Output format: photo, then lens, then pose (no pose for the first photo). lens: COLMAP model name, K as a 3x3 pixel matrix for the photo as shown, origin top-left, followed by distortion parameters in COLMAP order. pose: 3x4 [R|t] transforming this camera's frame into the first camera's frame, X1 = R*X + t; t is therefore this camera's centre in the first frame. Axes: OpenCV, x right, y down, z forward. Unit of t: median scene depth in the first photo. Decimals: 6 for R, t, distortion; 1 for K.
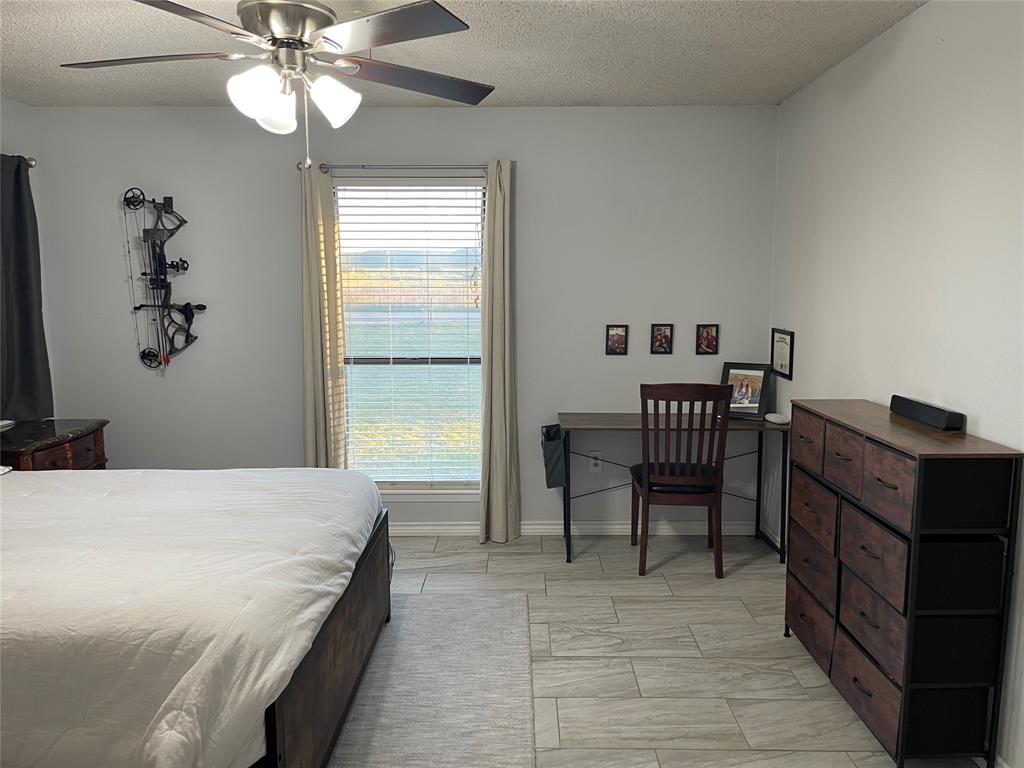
lens RADIAL K [[779.4, 0, 519.0], [0, 779.4, 382.9], [0, 0, 1]] dist [0.079971, -0.093922]
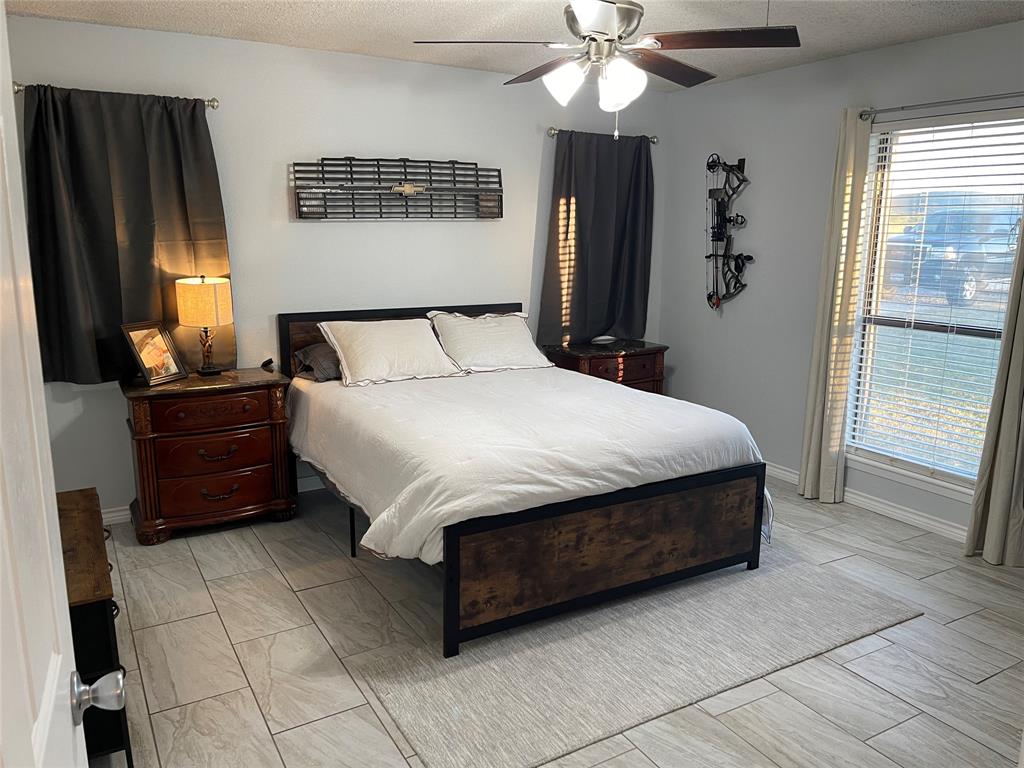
lens RADIAL K [[779.4, 0, 519.0], [0, 779.4, 382.9], [0, 0, 1]] dist [0.079971, -0.093922]
pose [[0.509551, 0.175151, -0.842425, 0.399458], [-0.124800, 0.983754, 0.129048, -0.025349], [0.851342, 0.039378, 0.523132, 0.152568]]
